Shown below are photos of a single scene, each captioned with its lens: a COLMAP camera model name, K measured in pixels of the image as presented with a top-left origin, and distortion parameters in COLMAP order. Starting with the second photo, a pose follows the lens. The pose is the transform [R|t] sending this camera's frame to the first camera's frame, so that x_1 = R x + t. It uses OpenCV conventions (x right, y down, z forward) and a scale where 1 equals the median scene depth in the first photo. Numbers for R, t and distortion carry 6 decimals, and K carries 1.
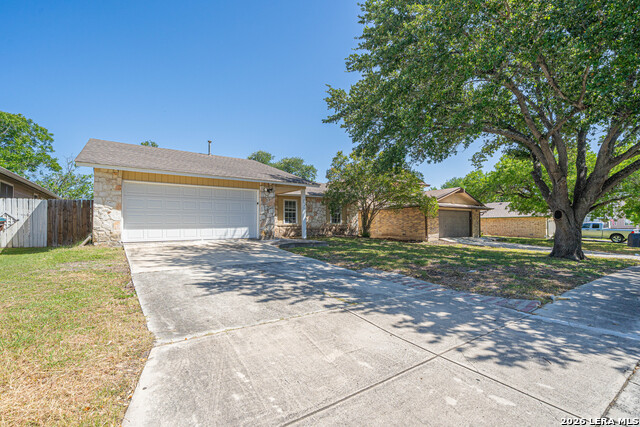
lens RADIAL K [[288.3, 0, 319.3], [0, 288.3, 215.3], [0, 0, 1]] dist [-0.000051, 0.000000]
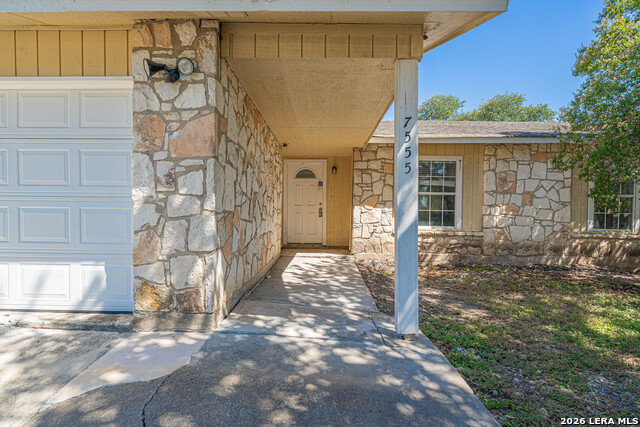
lens RADIAL K [[322.2, 0, 321.0], [0, 322.2, 216.3], [0, 0, 1]] dist [0.005395, 0.000485]
pose [[0.798384, 0.020055, -0.601815, 0.018769], [0.004996, 0.999190, 0.039924, -0.001271], [0.602128, -0.034881, 0.797637, 0.582090]]
